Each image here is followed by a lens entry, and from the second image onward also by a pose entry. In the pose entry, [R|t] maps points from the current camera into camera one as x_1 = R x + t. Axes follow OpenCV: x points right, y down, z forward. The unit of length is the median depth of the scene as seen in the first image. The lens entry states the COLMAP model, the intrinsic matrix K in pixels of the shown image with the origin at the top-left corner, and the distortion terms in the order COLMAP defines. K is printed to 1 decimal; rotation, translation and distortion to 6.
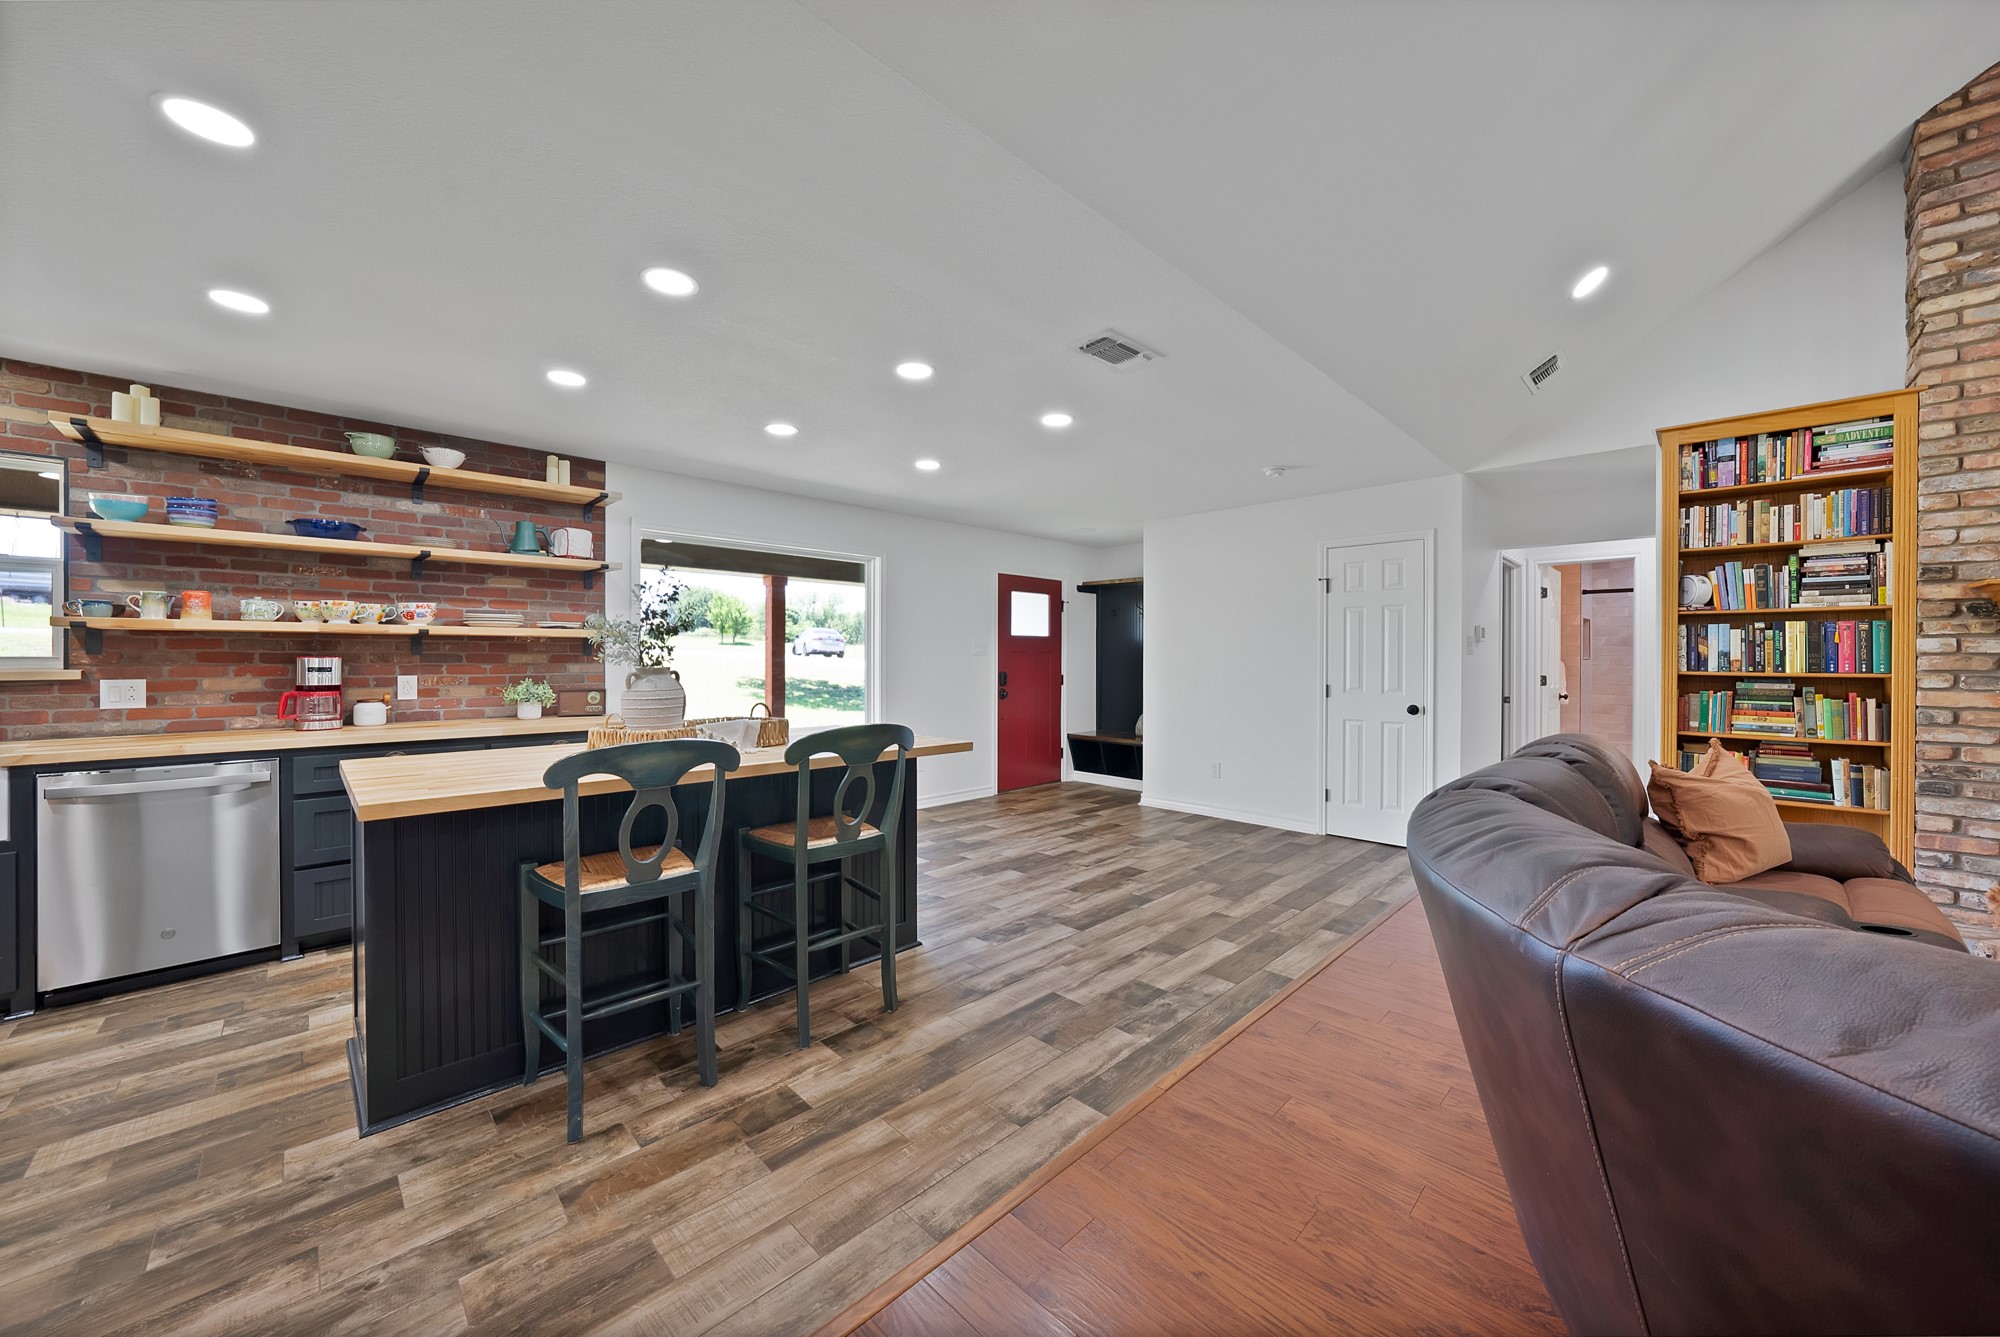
lens RADIAL K [[718.2, 0, 999.5], [0, 718.2, 661.2], [0, 0, 1]] dist [-0.026476, 0.005414]
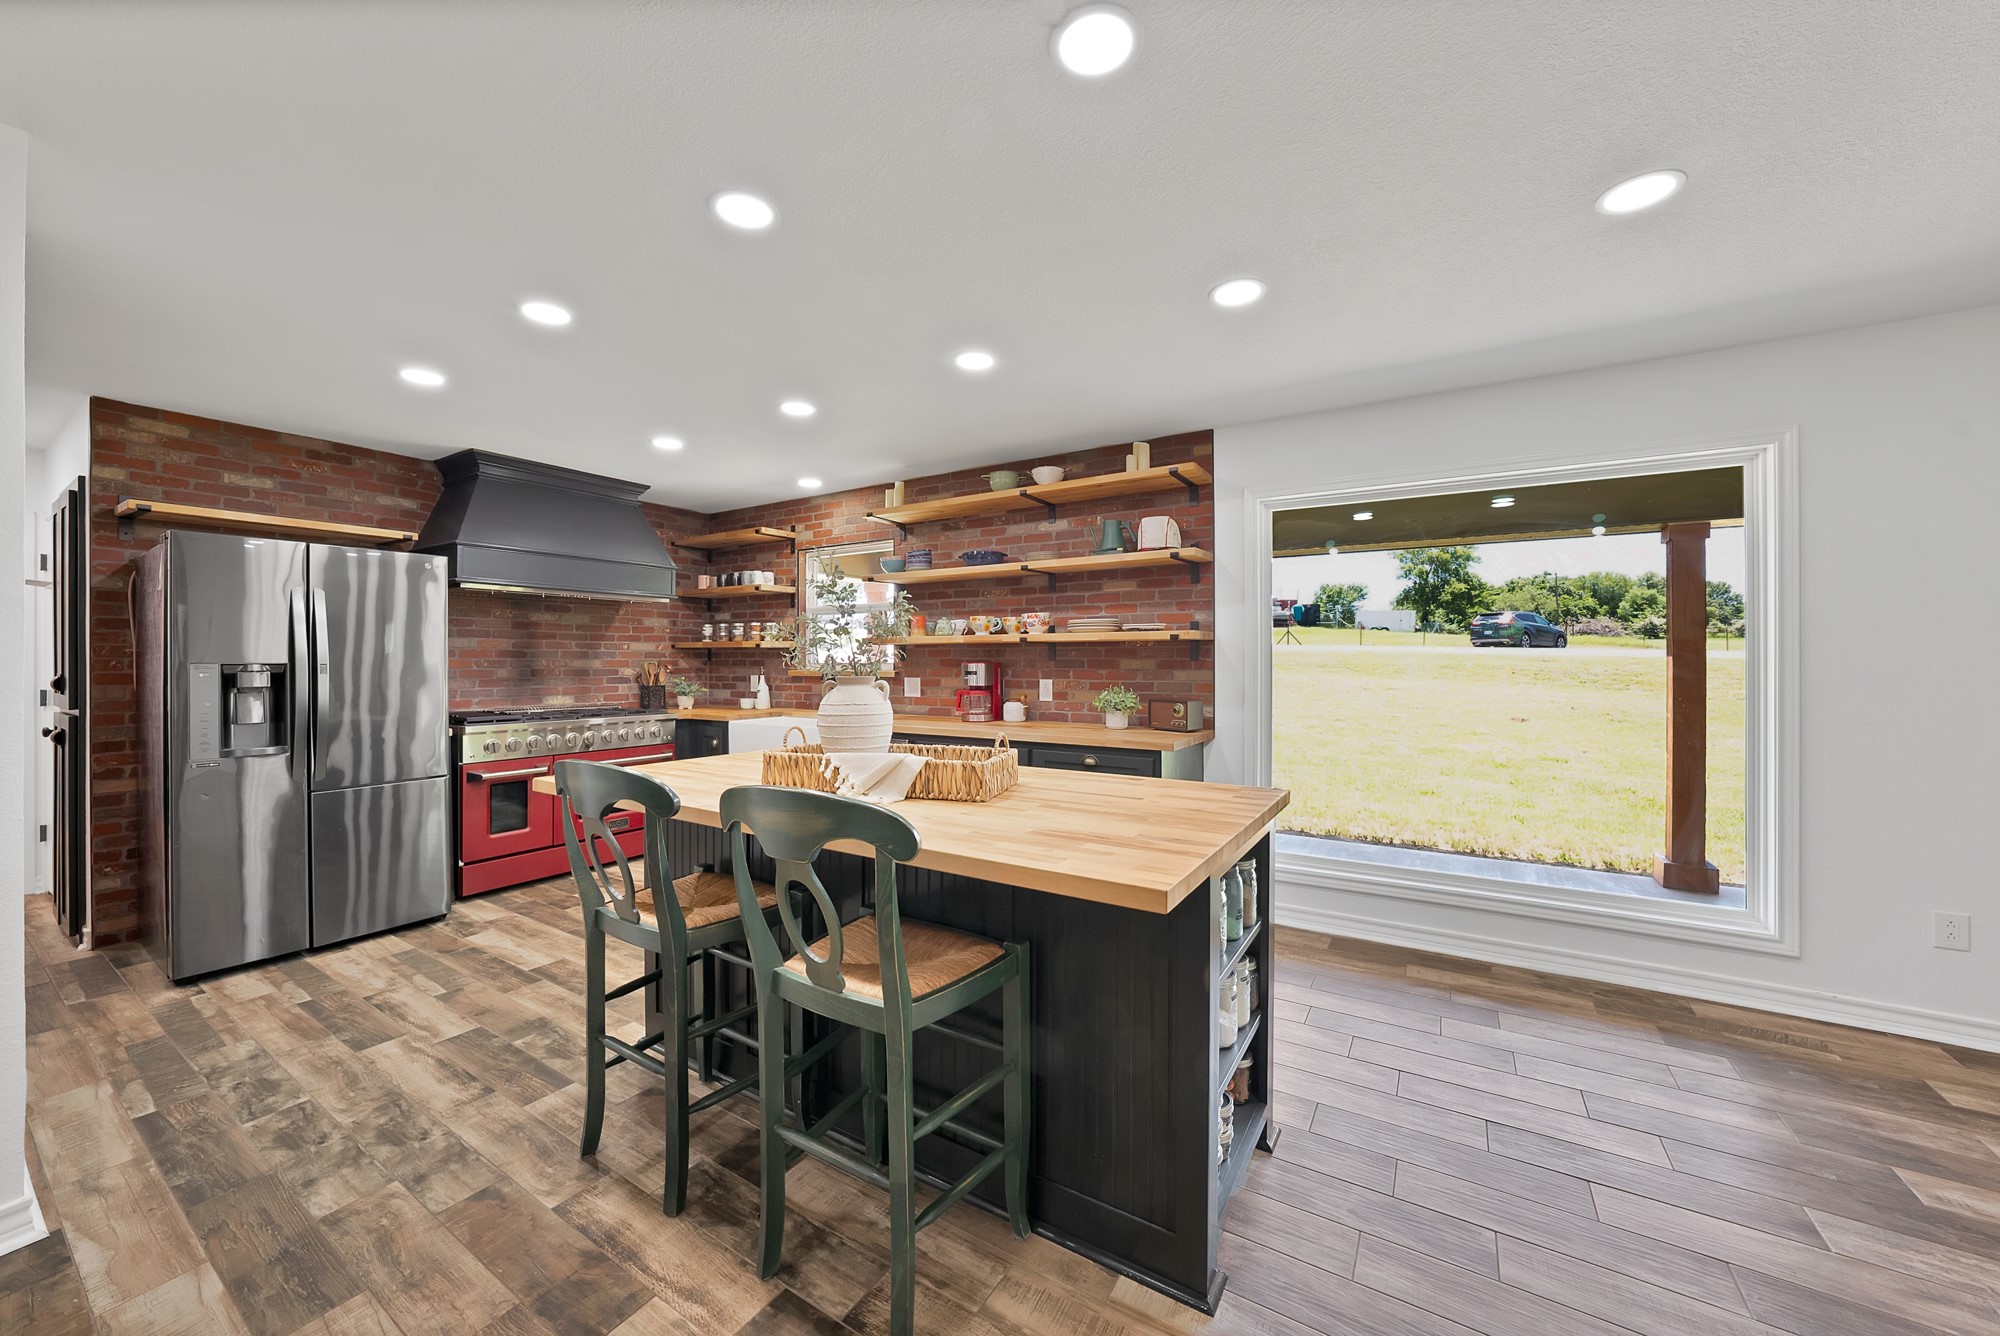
lens RADIAL K [[718.2, 0, 1004.7], [0, 718.2, 661.4], [0, 0, 1]] dist [-0.026476, 0.005414]
pose [[0.229224, -0.001969, -0.973372, 0.268487], [-0.004462, 0.999985, -0.003074, -0.004480], [0.973364, 0.005048, 0.229212, 0.730542]]
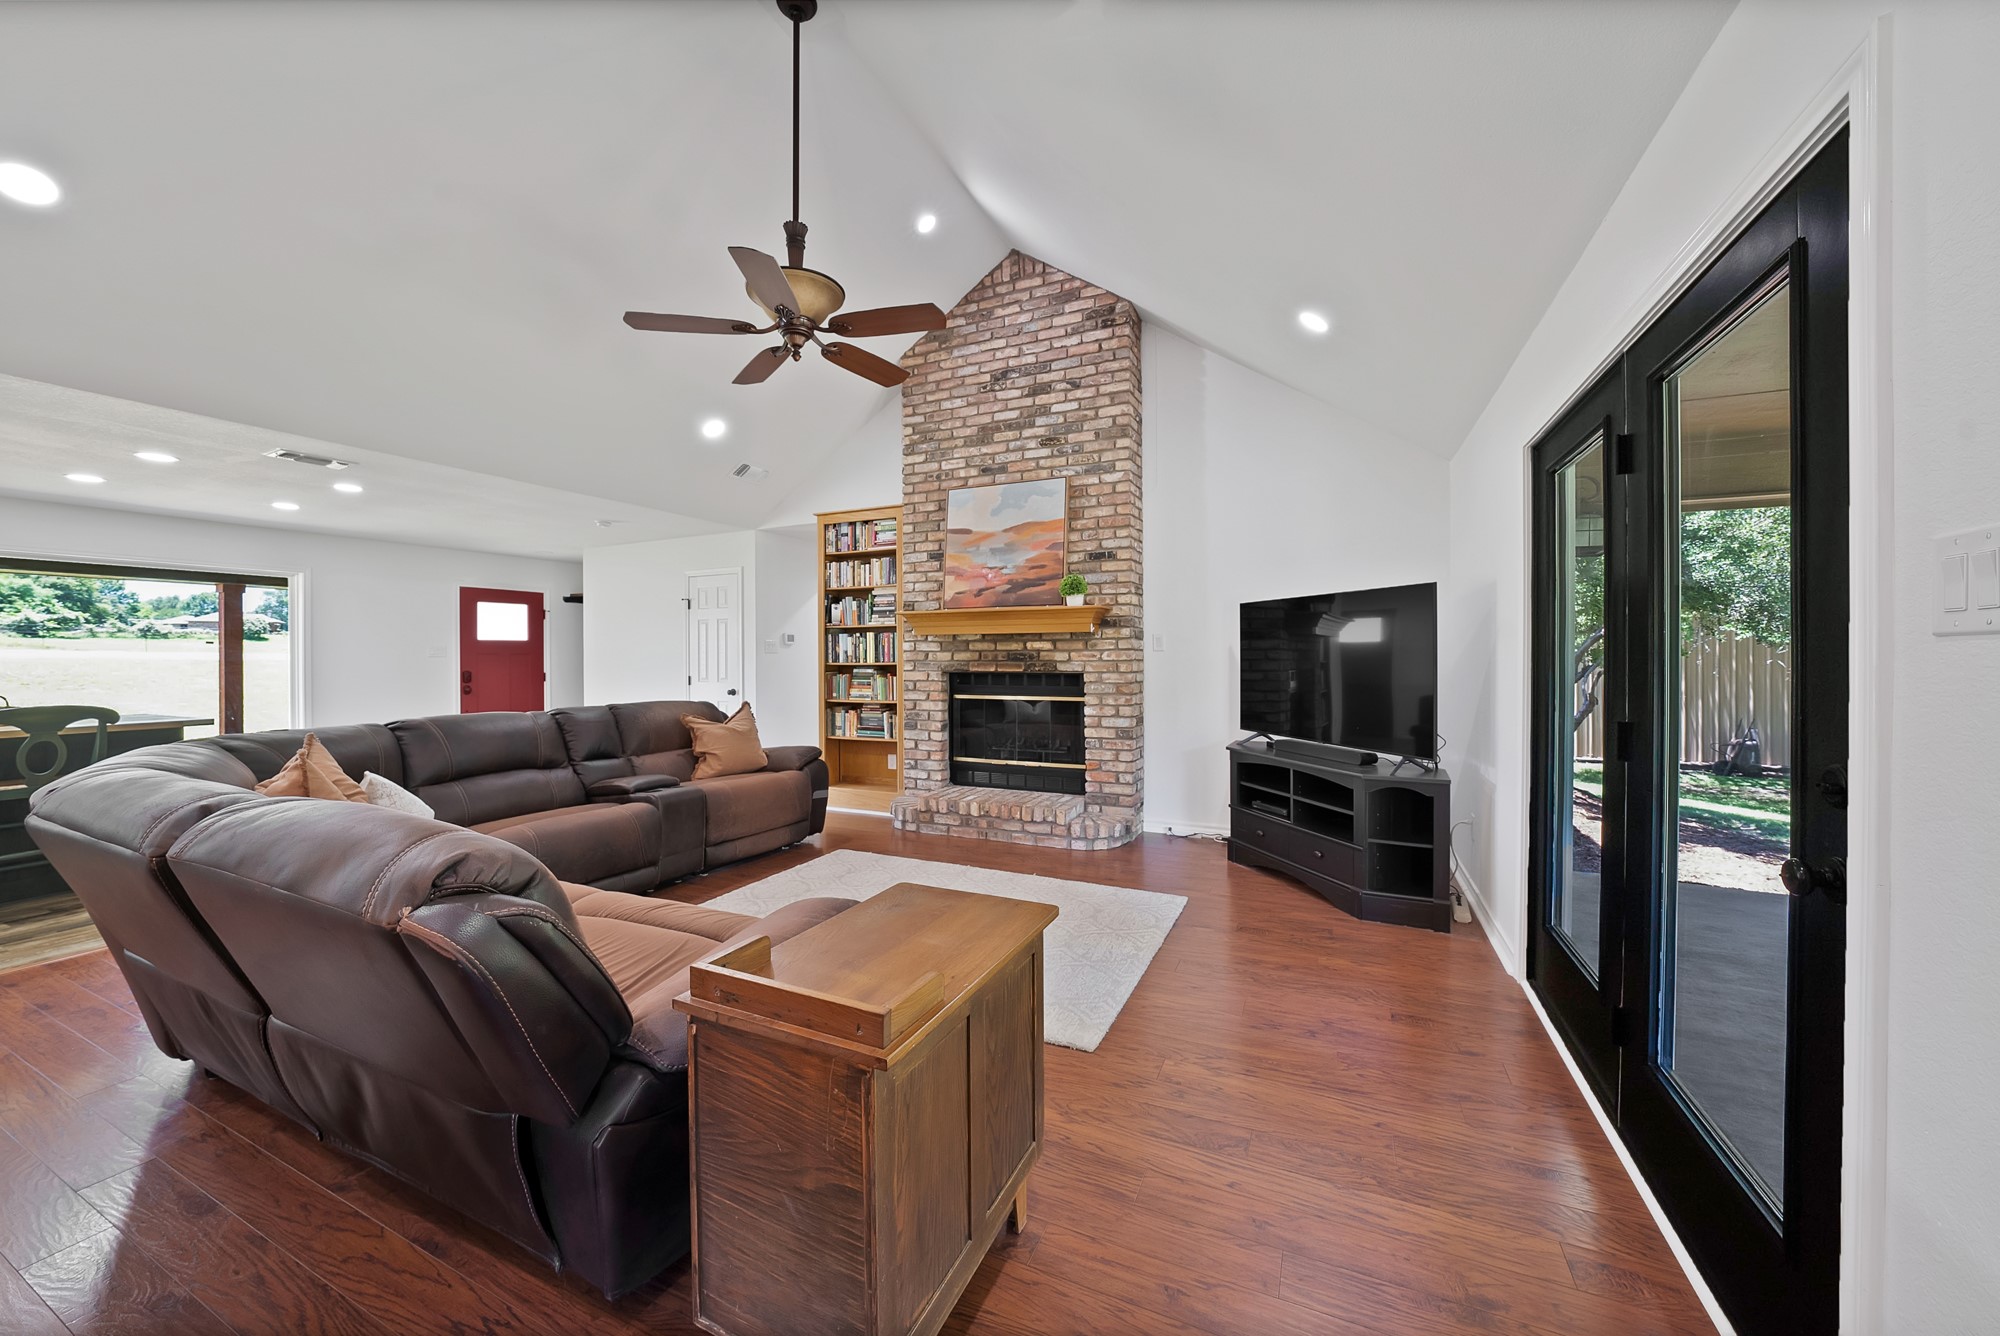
lens RADIAL K [[718.2, 0, 1000.5], [0, 718.2, 653.4], [0, 0, 1]] dist [-0.026476, 0.005414]
pose [[0.935727, -0.008633, 0.352620, 0.820284], [0.012525, 0.999883, -0.008758, 0.013428], [-0.352503, 0.012612, 0.935726, -0.760731]]
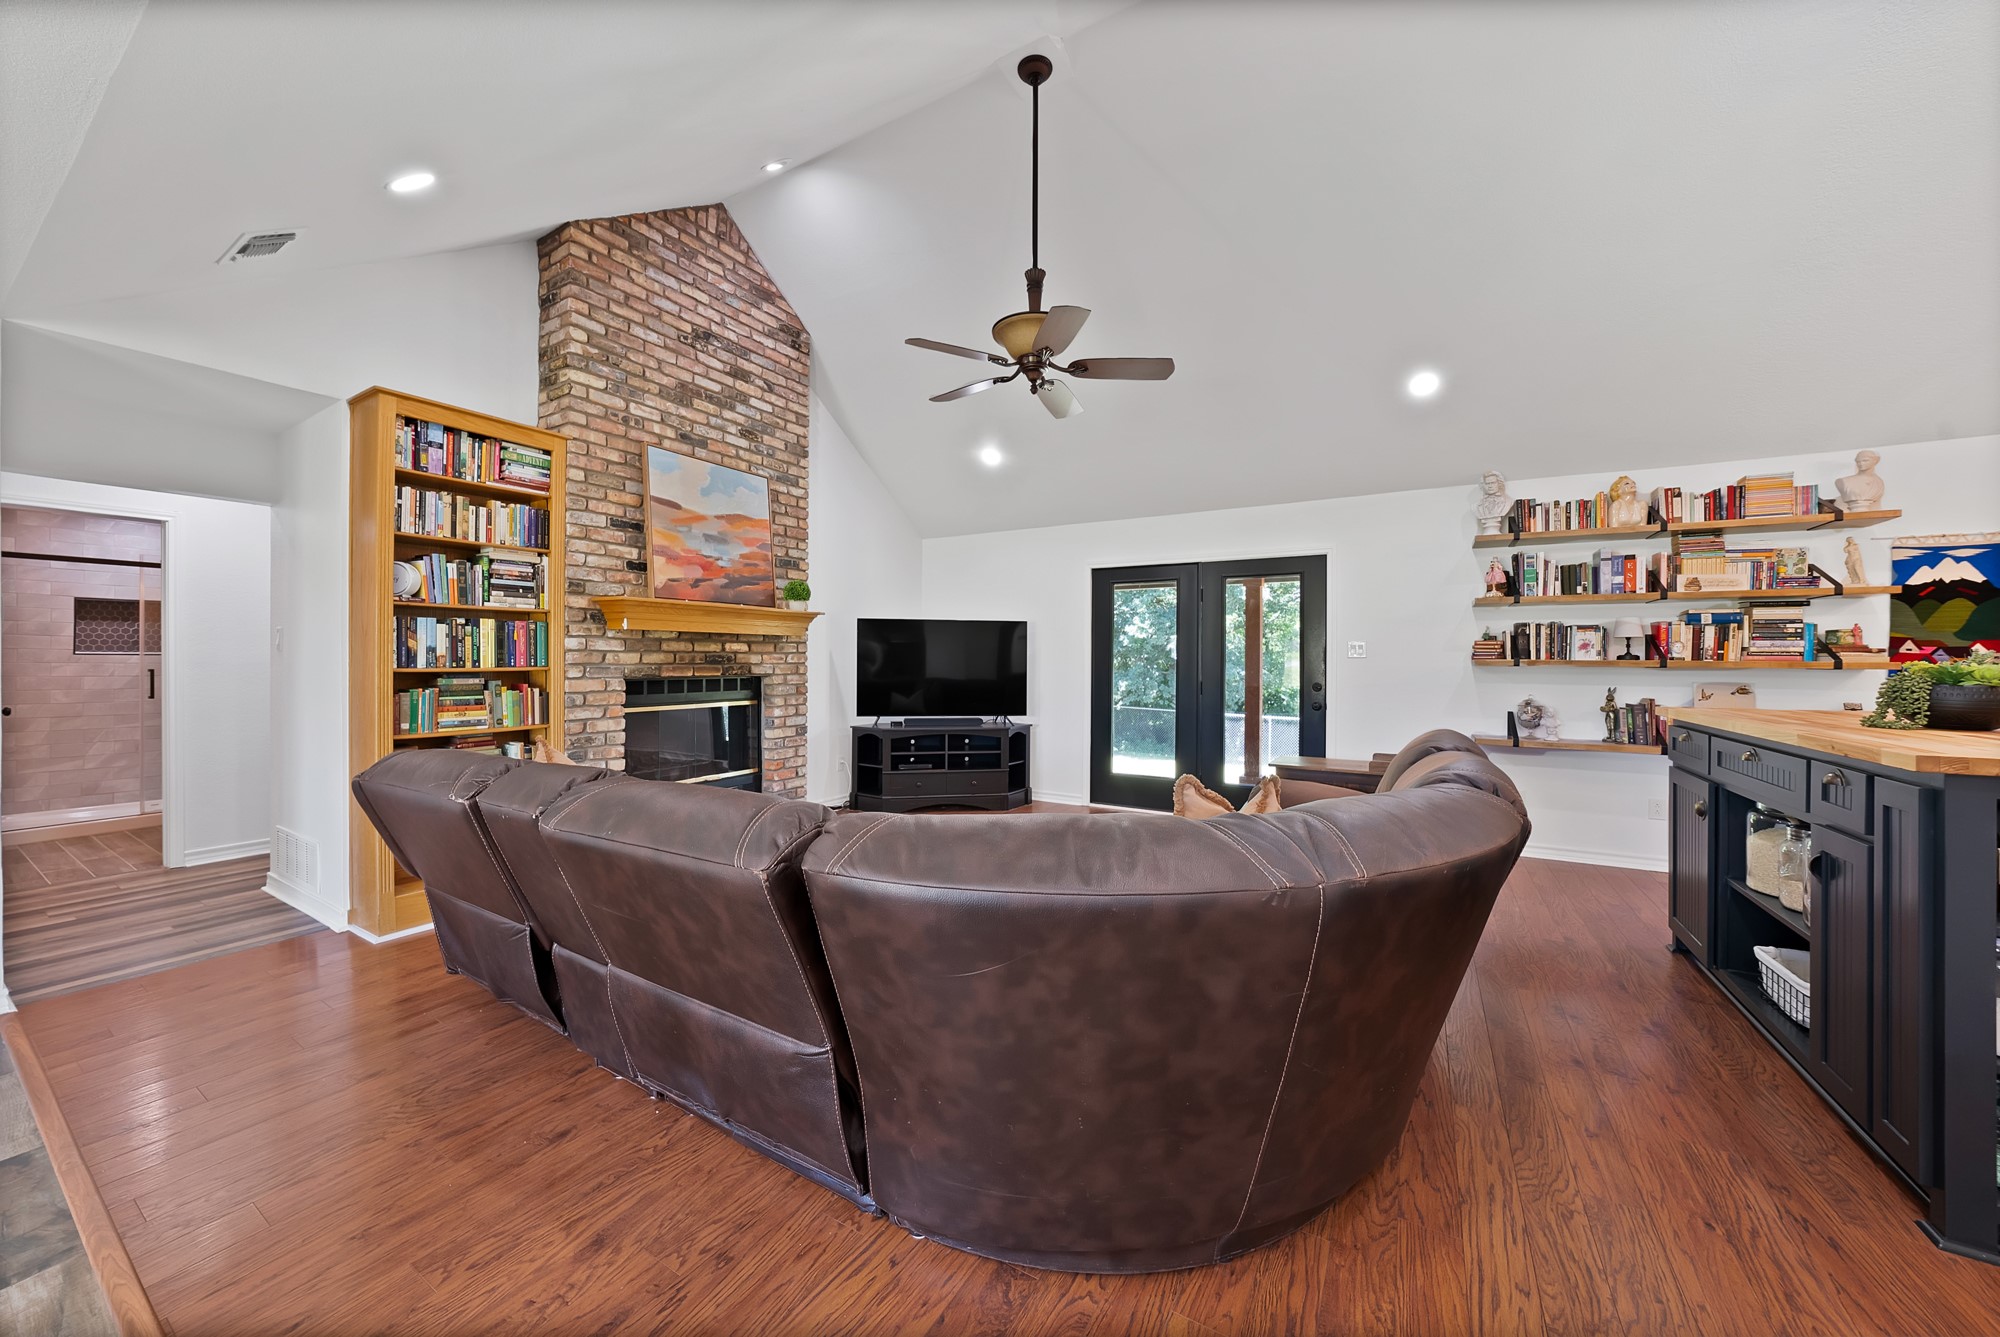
lens RADIAL K [[718.2, 0, 1001.2], [0, 718.2, 658.8], [0, 0, 1]] dist [-0.026476, 0.005414]
pose [[-0.246986, -0.007390, 0.968991, -0.097731], [0.001053, 0.999968, 0.007894, -0.004013], [-0.969018, 0.002970, -0.246970, 0.513938]]
